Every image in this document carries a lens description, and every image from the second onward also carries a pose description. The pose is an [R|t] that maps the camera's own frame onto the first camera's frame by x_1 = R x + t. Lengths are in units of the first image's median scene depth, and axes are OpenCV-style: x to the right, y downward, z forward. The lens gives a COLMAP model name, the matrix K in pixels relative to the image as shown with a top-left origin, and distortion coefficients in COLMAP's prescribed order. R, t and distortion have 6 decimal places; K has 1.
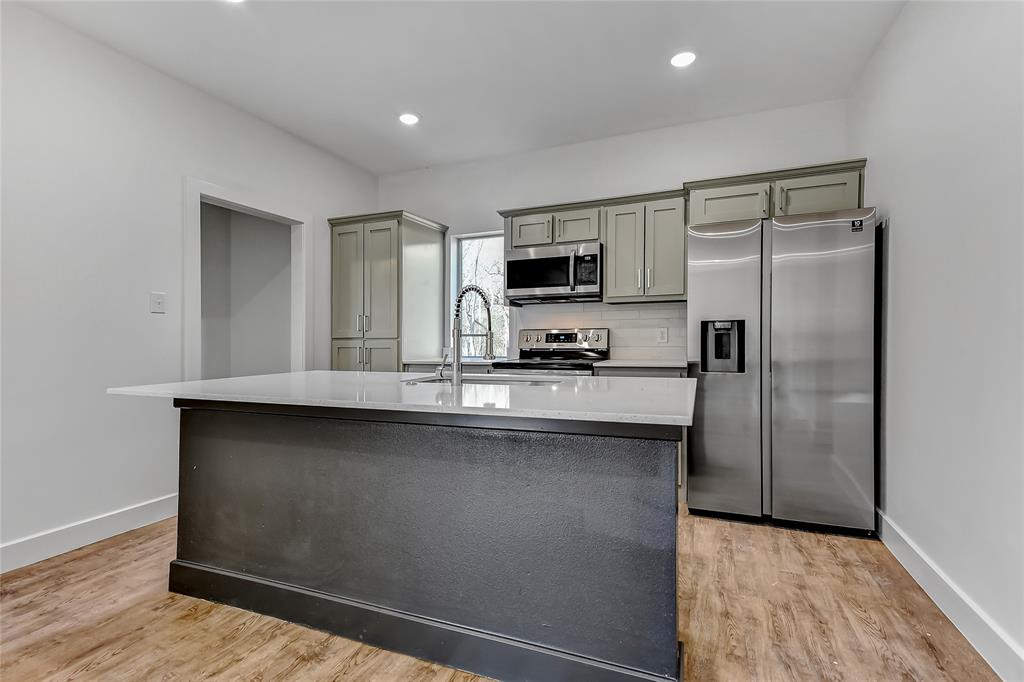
lens RADIAL K [[469.3, 0, 505.3], [0, 469.3, 339.4], [0, 0, 1]] dist [0.010408, -0.004450]
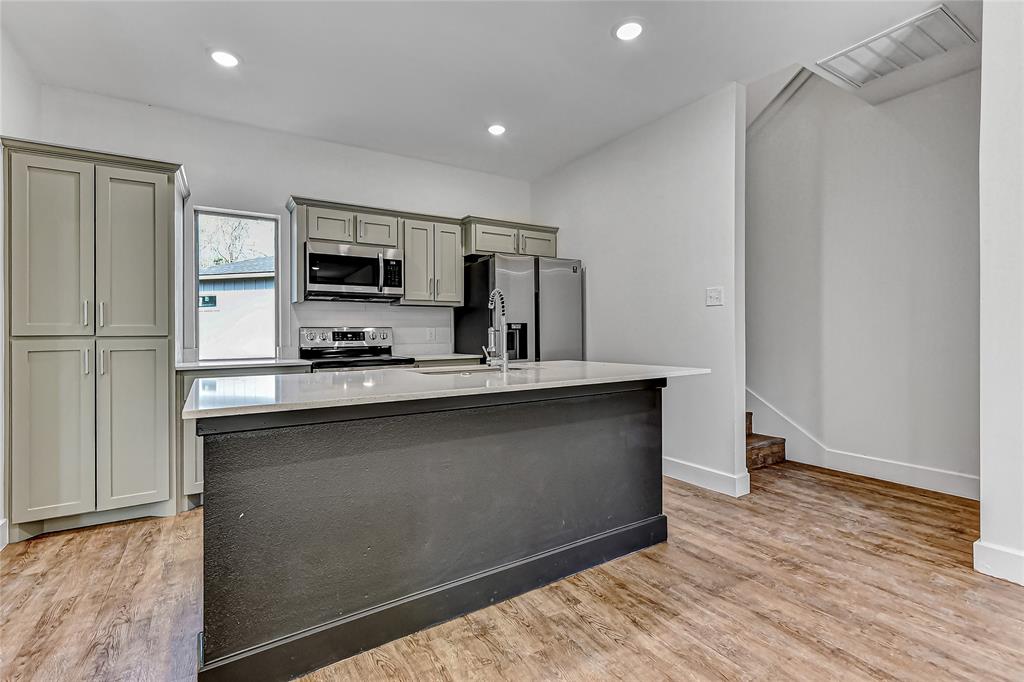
lens RADIAL K [[469.3, 0, 502.4], [0, 469.3, 342.3], [0, 0, 1]] dist [0.010408, -0.004450]
pose [[0.584757, -0.009721, 0.811150, -0.561974], [0.007160, 0.999951, 0.006821, 0.006357], [-0.811177, 0.001819, 0.584798, 0.154447]]
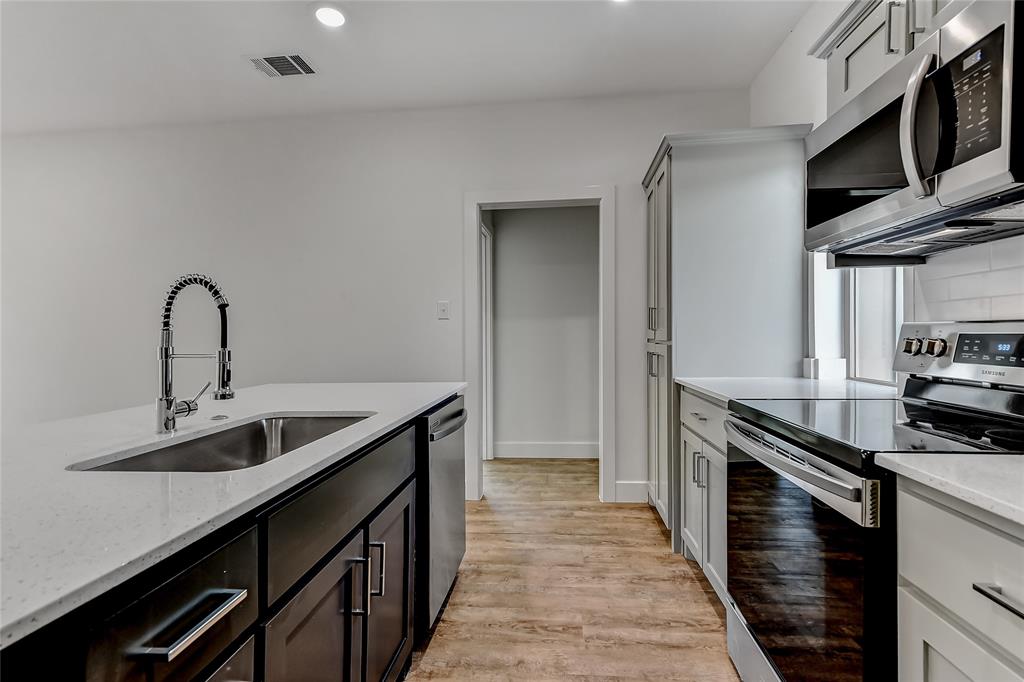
lens RADIAL K [[479.9, 0, 517.0], [0, 479.9, 337.3], [0, 0, 1]] dist [-0.000756, -0.000089]
pose [[0.291996, 0.010962, -0.956357, 0.362411], [0.011775, 0.999817, 0.015056, -0.021476], [0.956347, -0.015658, 0.291813, 0.667886]]
